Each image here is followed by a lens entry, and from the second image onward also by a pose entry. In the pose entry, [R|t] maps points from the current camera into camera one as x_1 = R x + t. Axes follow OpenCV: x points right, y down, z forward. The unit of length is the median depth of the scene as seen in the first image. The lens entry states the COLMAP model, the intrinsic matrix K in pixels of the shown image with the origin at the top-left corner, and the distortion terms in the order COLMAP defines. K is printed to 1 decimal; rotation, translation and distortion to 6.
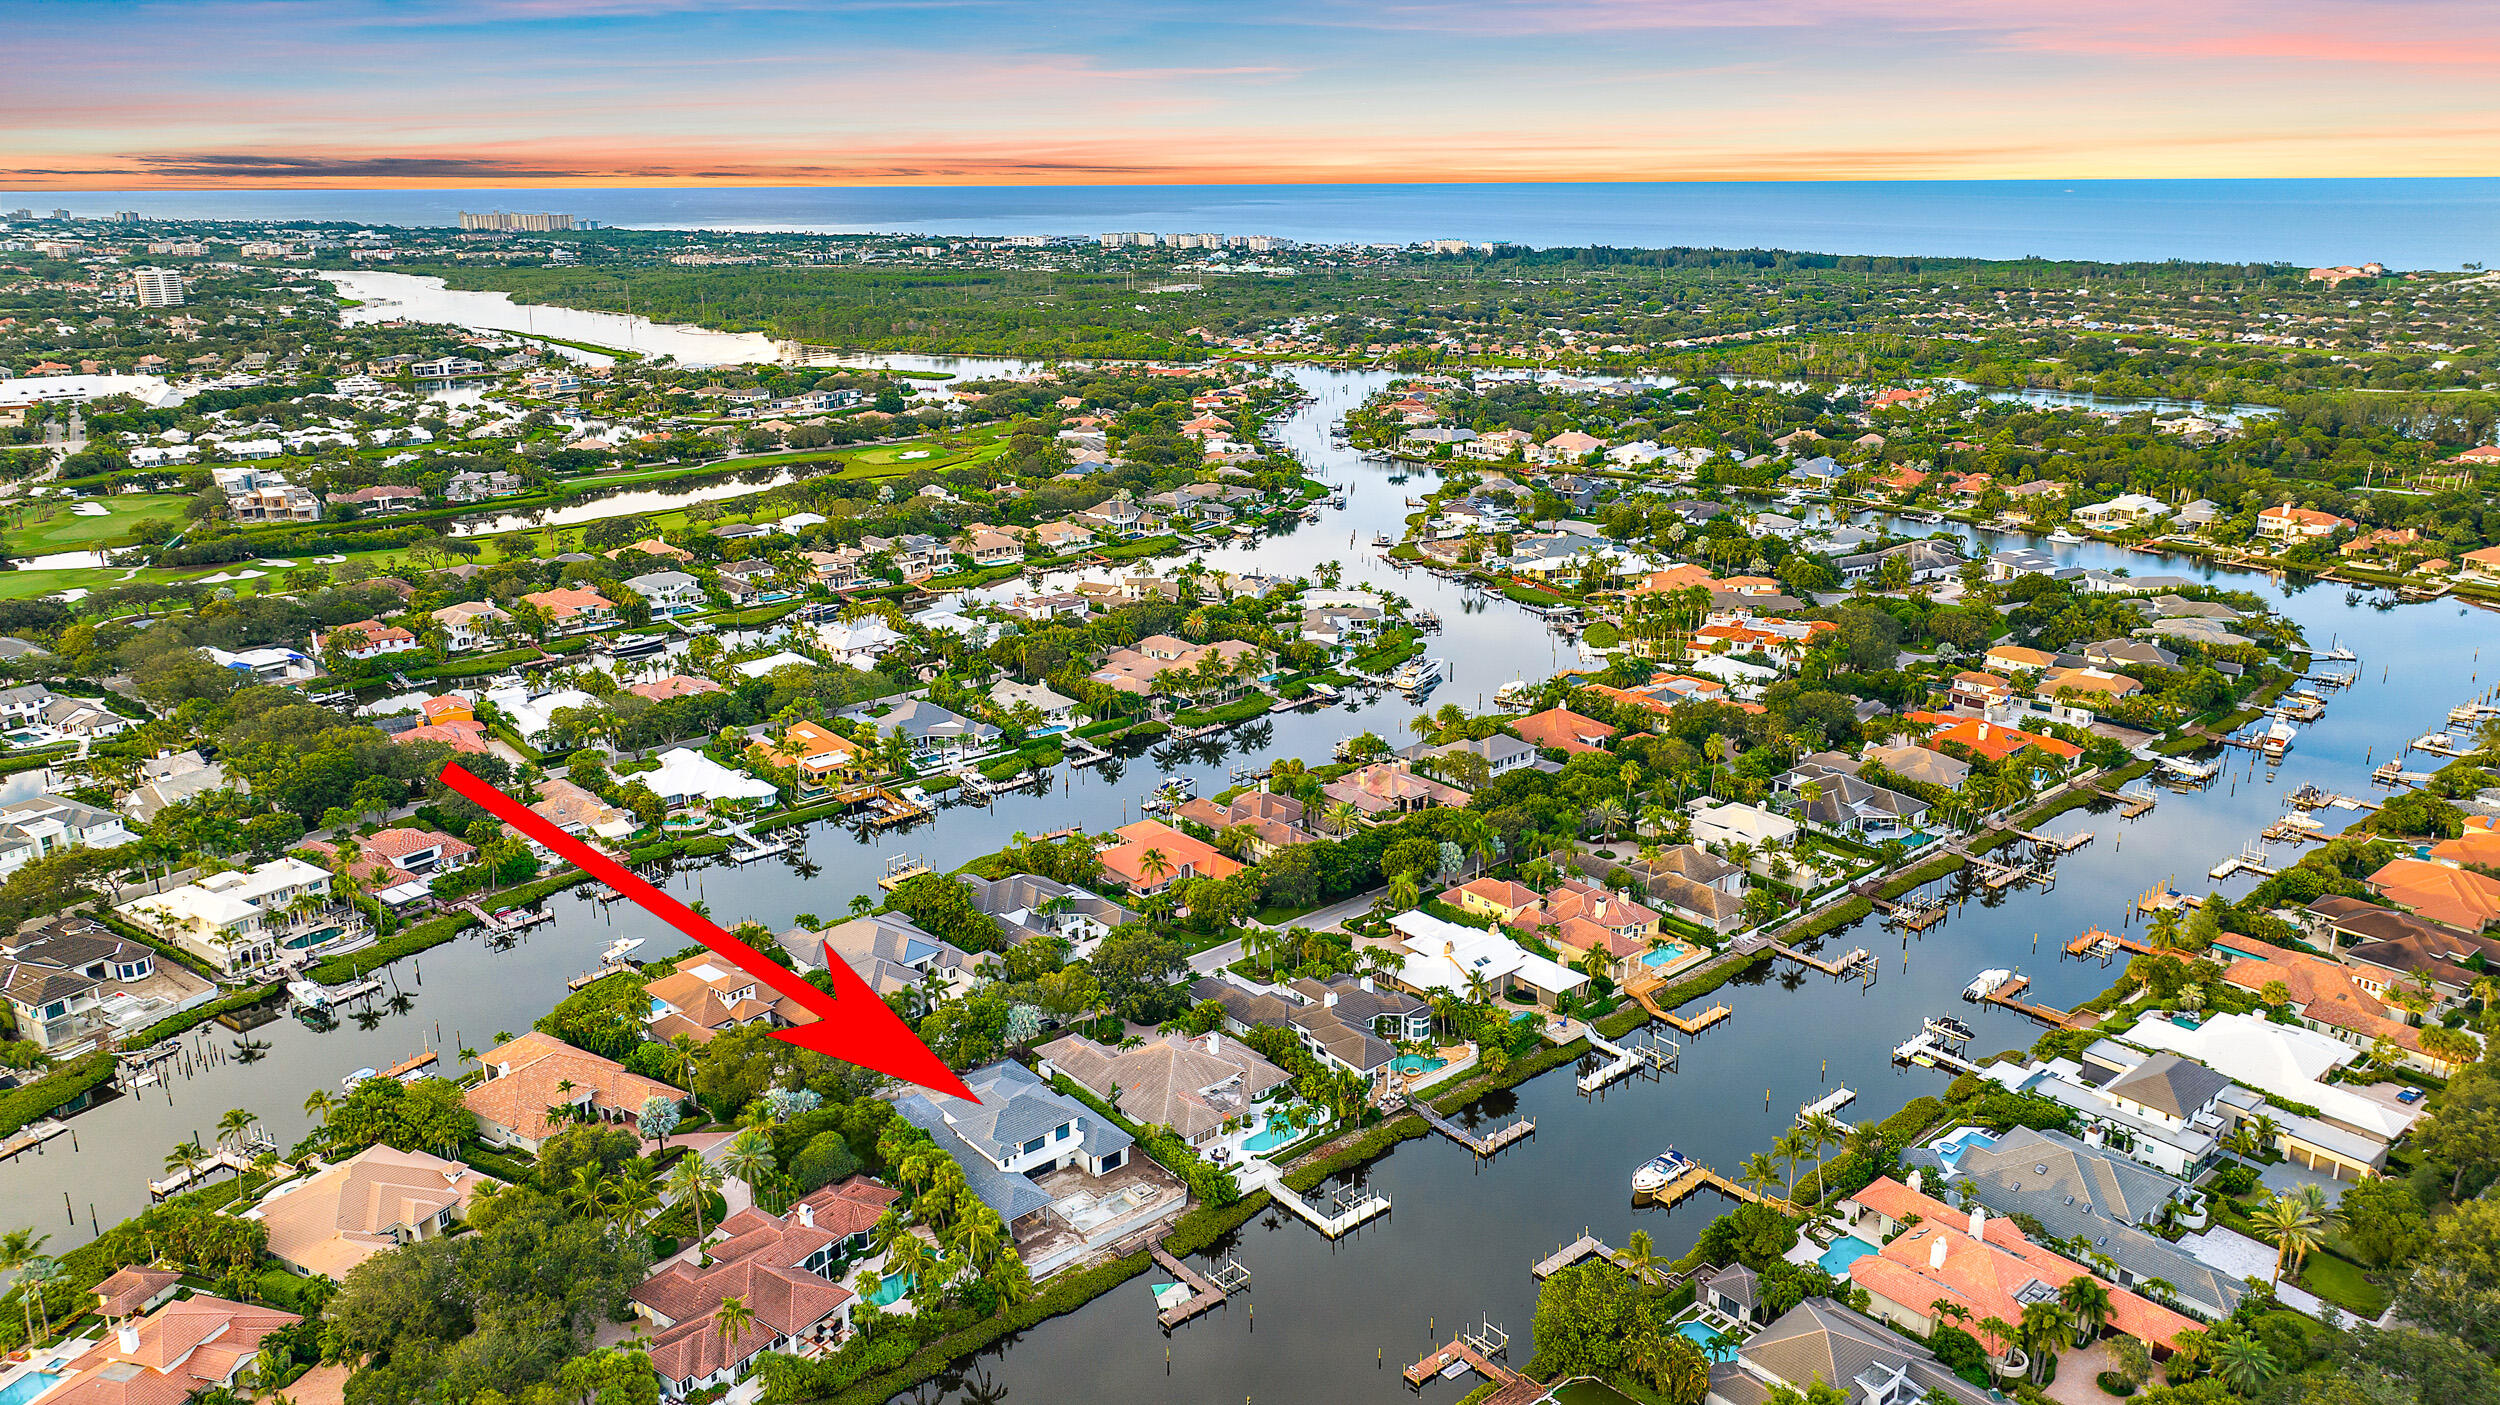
lens RADIAL K [[1784.8, 0, 1250.0], [0, 1784.8, 702.5], [0, 0, 1]] dist [-0.015763, 0.009638]
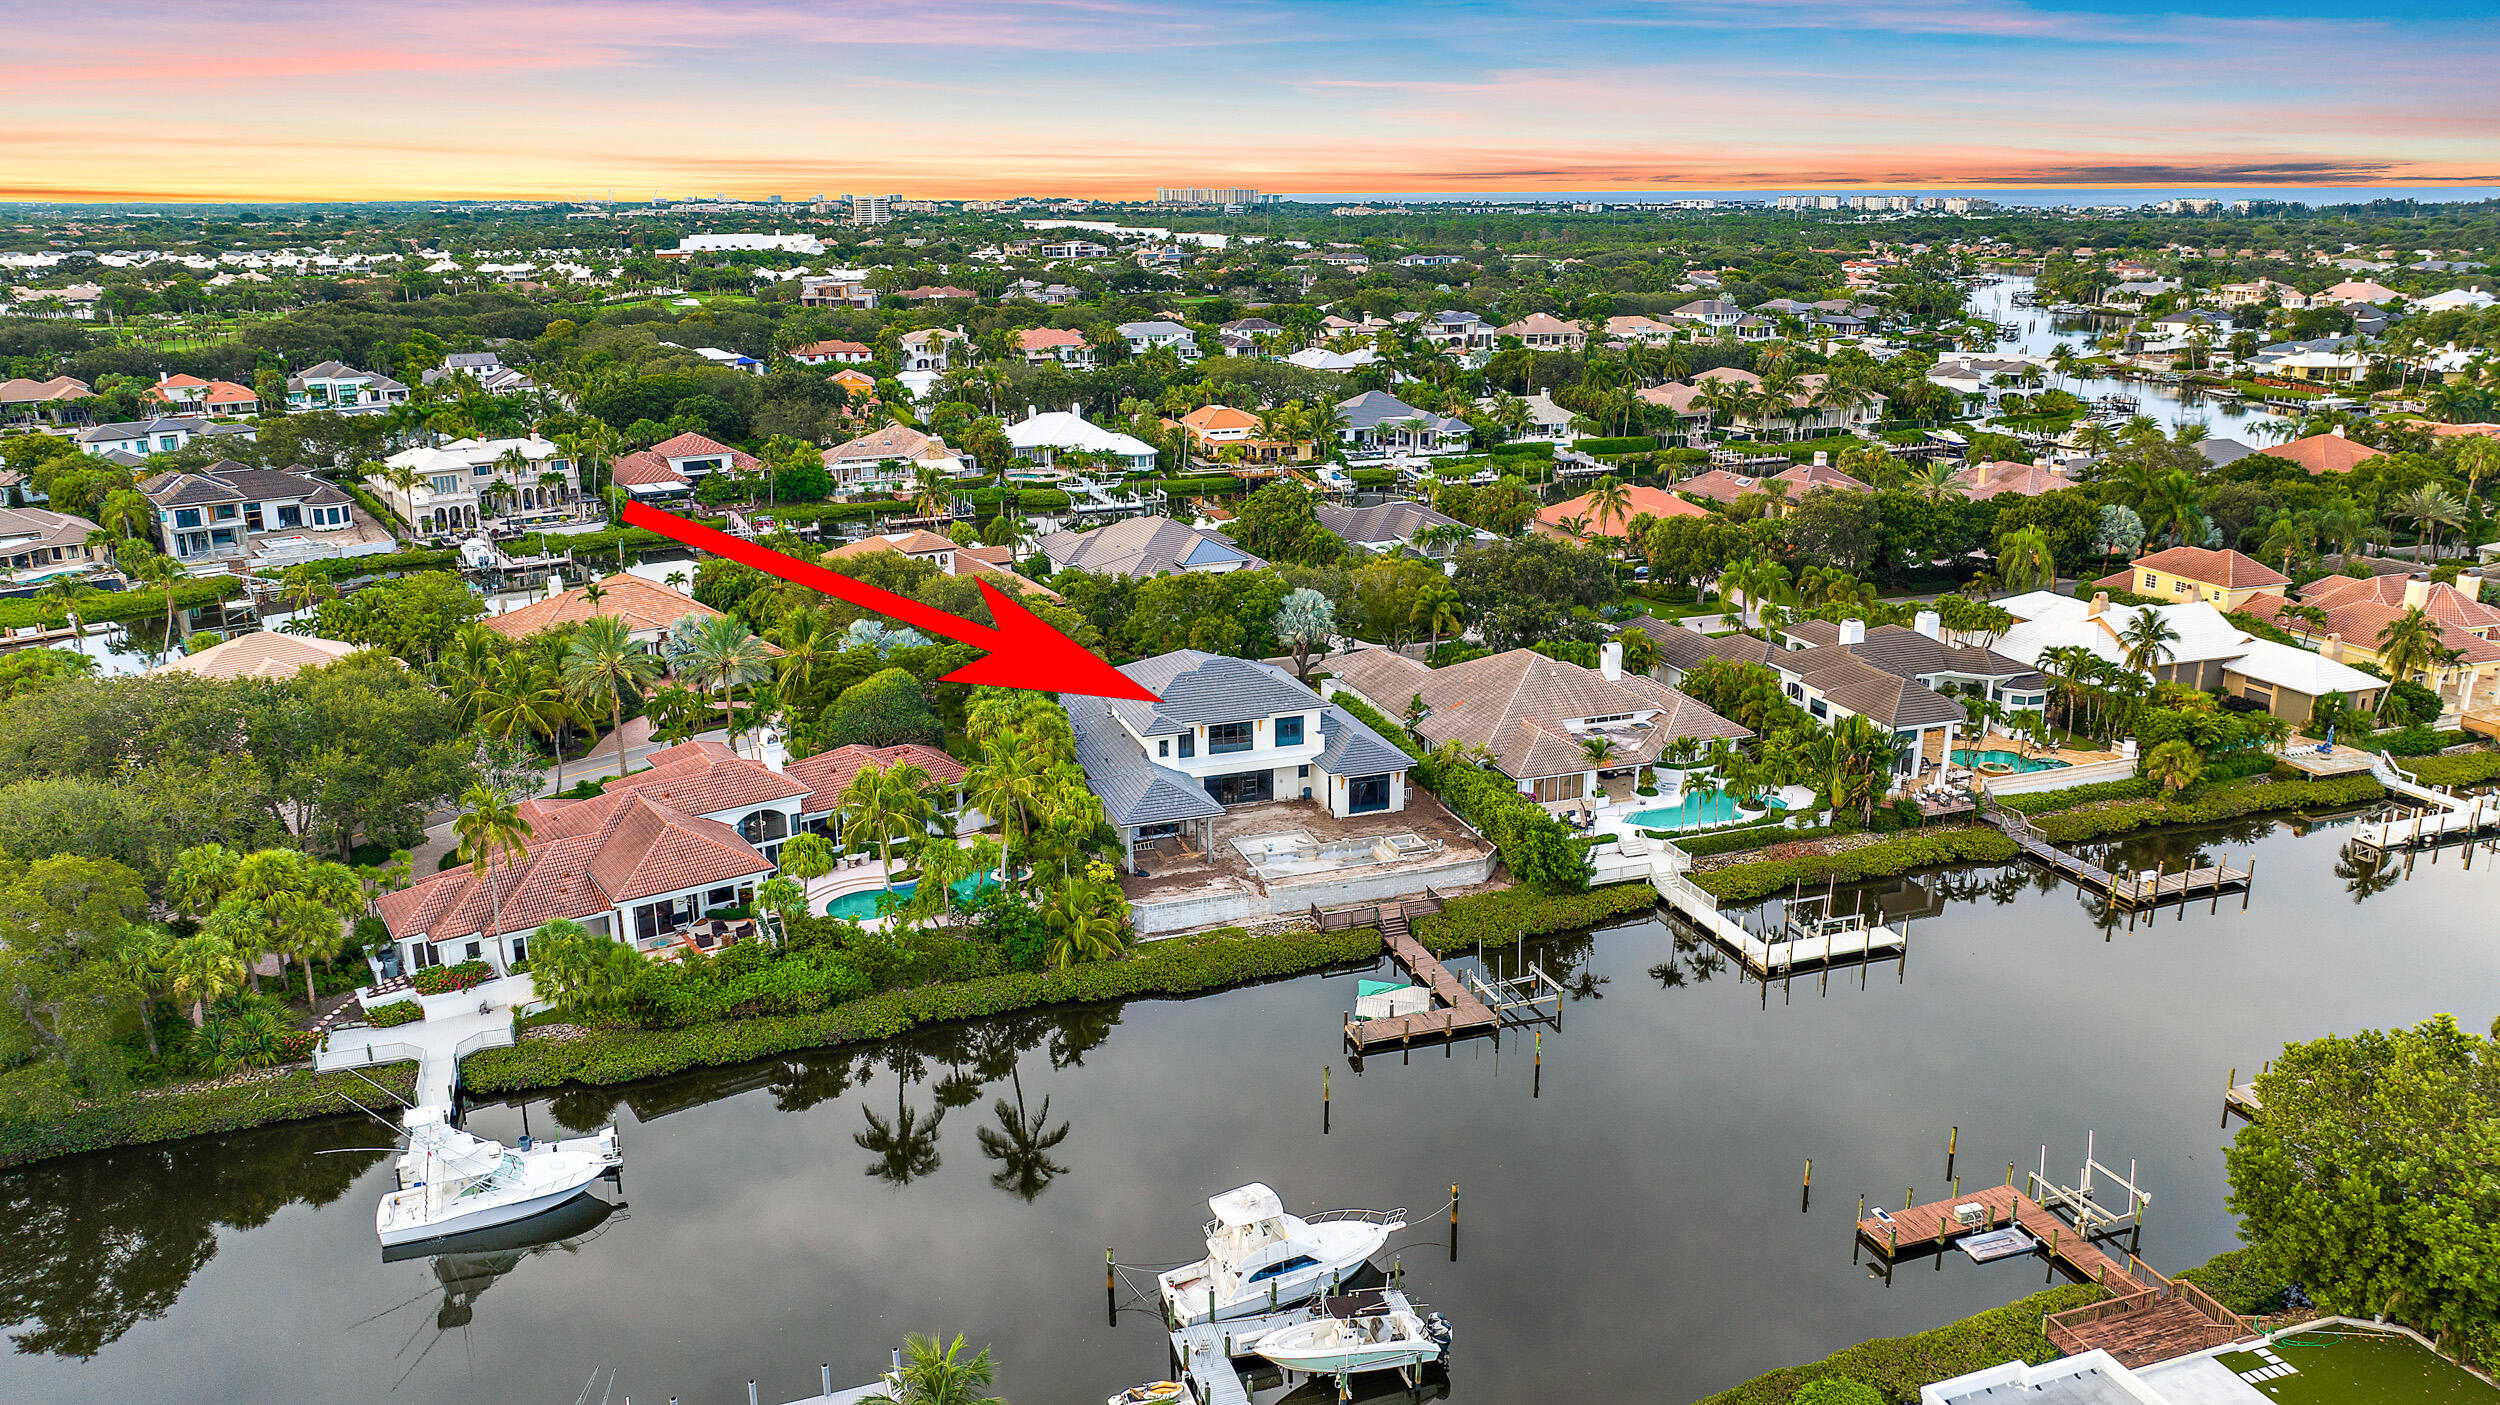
lens RADIAL K [[1784.8, 0, 1250.0], [0, 1784.8, 702.5], [0, 0, 1]] dist [-0.015763, 0.009638]
pose [[0.933437, 0.104691, -0.343127, 0.061070], [-0.107570, 0.994140, 0.010688, 0.196726], [0.342235, 0.026933, 0.939228, 0.415146]]
